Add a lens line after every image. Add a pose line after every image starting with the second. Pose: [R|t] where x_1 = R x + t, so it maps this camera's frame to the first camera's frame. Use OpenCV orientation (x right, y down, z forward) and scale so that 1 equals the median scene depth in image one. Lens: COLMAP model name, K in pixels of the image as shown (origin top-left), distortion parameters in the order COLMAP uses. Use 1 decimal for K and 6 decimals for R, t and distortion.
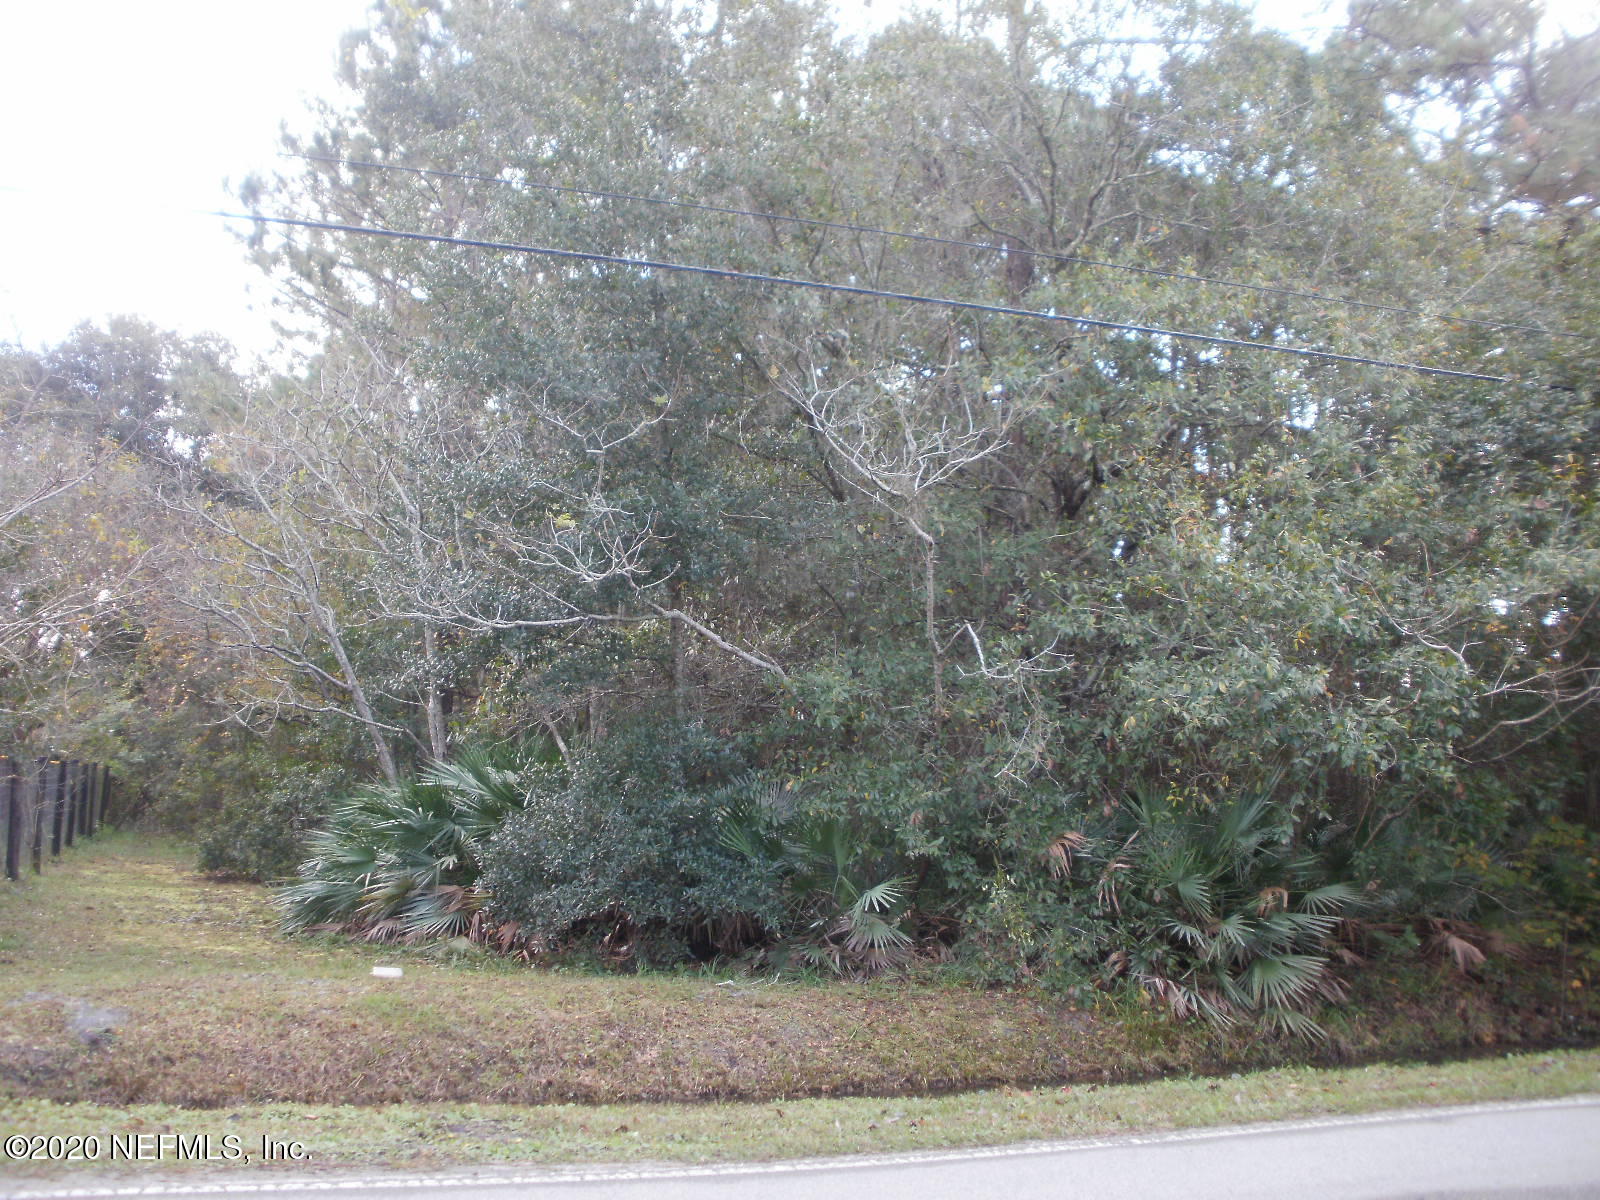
lens RADIAL K [[1668.9, 0, 806.6], [0, 1668.9, 602.0], [0, 0, 1]] dist [-0.127091, 0.000000]
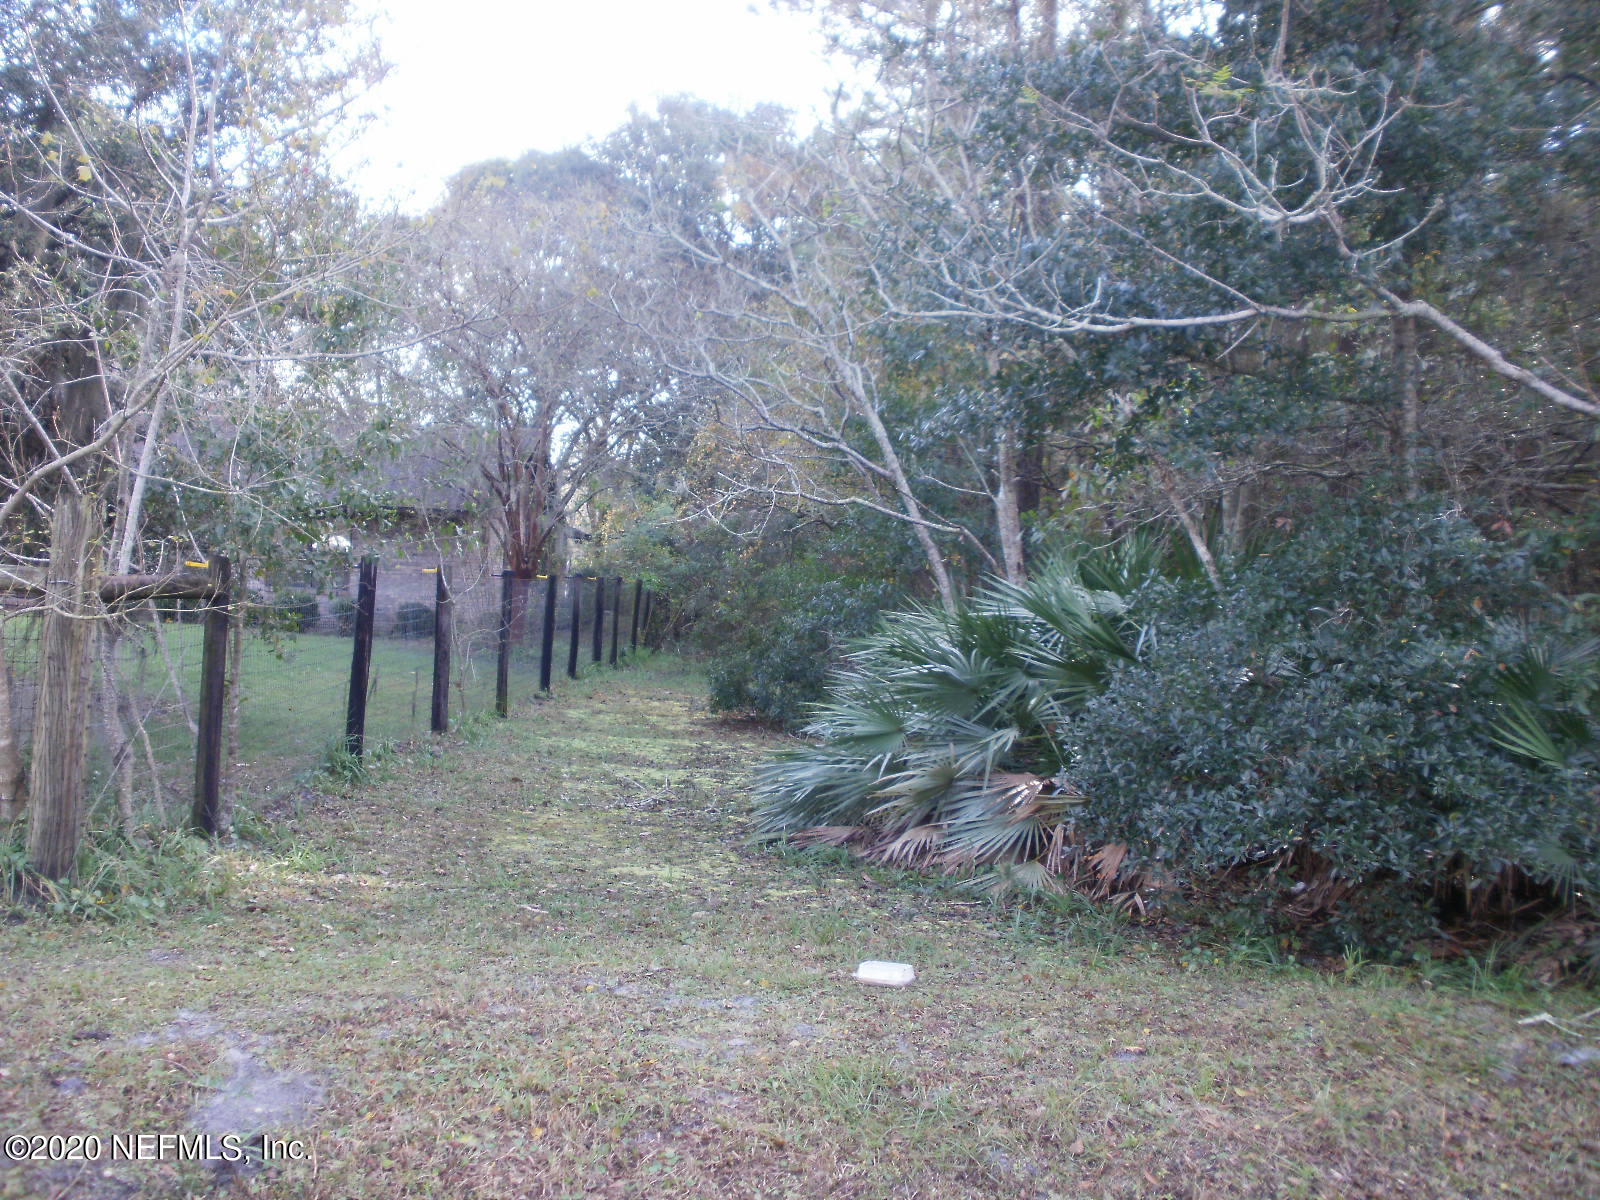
lens RADIAL K [[1668.9, 0, 796.8], [0, 1668.9, 604.7], [0, 0, 1]] dist [-0.127091, 0.000000]
pose [[0.935727, 0.016578, -0.352336, -0.075338], [0.023574, 0.993722, 0.109363, 0.037802], [0.351937, -0.110639, 0.929462, 0.403708]]
